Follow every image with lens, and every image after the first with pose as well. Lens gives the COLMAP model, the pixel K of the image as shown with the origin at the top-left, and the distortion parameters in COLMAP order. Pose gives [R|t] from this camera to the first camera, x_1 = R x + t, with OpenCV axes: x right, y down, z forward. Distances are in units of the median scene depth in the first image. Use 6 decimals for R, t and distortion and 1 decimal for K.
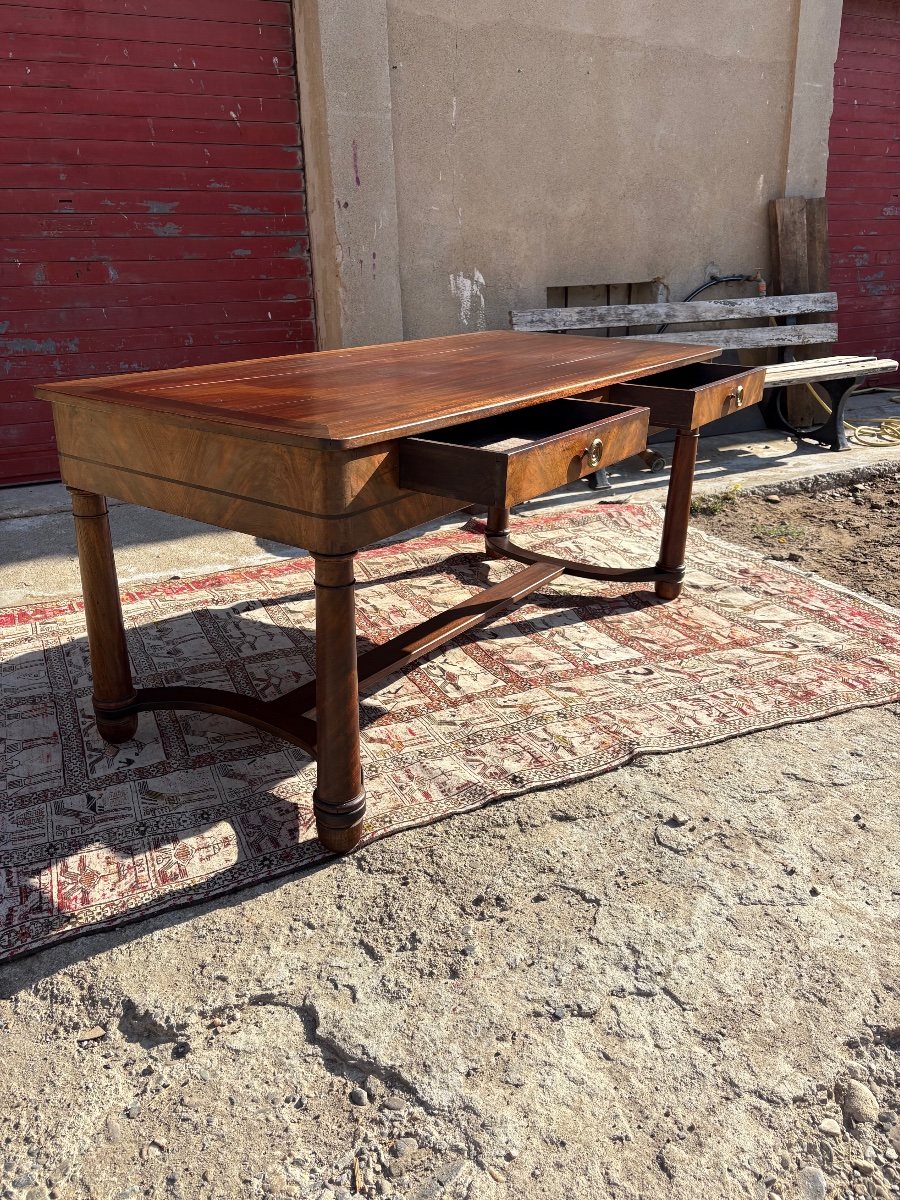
lens RADIAL K [[911.9, 0, 444.9], [0, 911.9, 590.0], [0, 0, 1]] dist [0.040682, -0.037438]
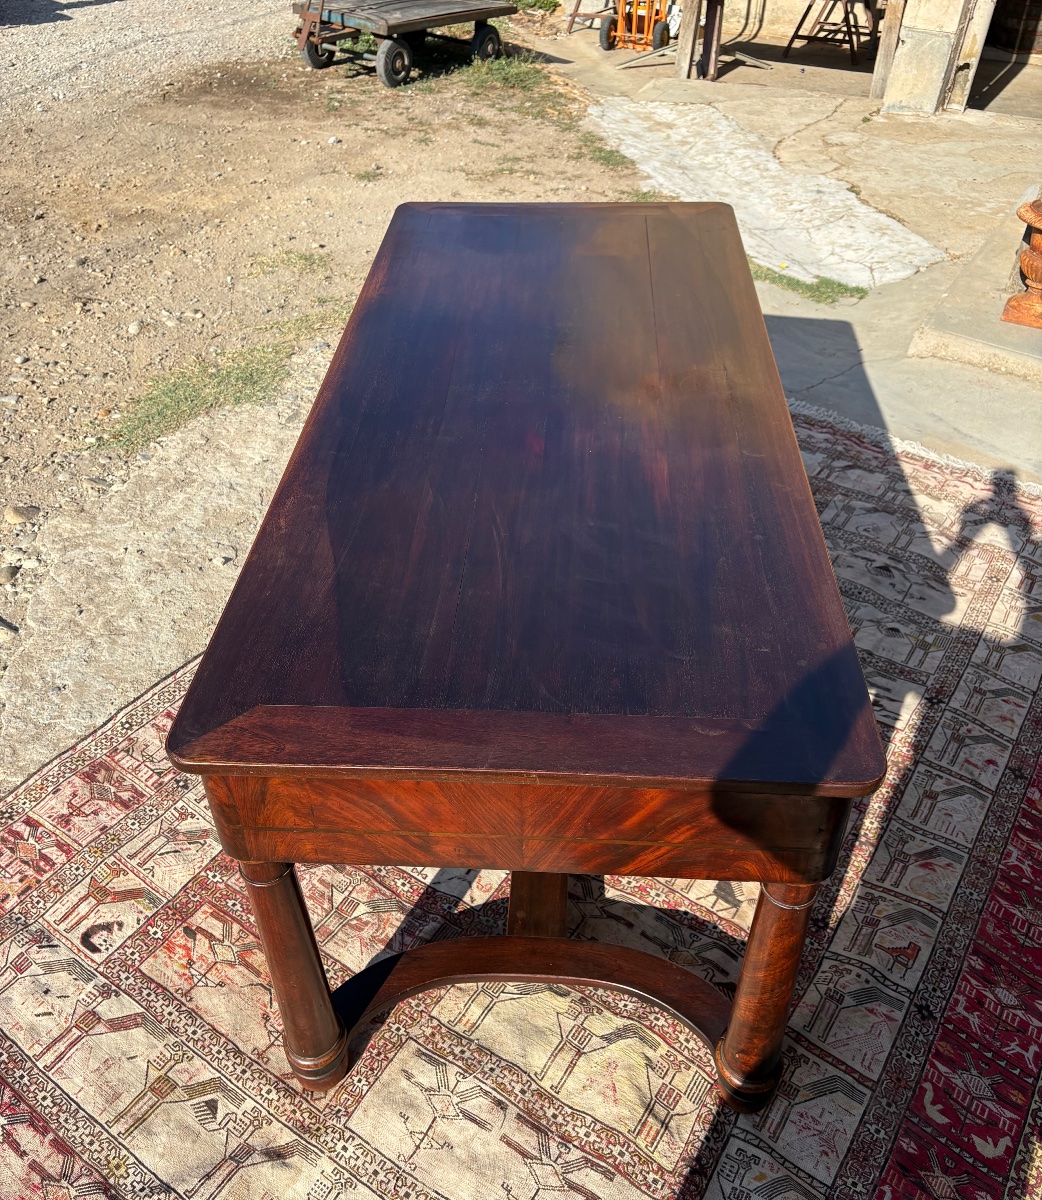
lens RADIAL K [[1067.9, 0, 513.2], [0, 1067.9, 553.6], [0, 0, 1]] dist [0.034423, -0.033116]
pose [[-0.856757, 0.313014, -0.409866, 0.315243], [-0.178177, 0.566148, 0.804817, -0.645074], [0.483963, 0.762561, -0.429279, 1.121982]]
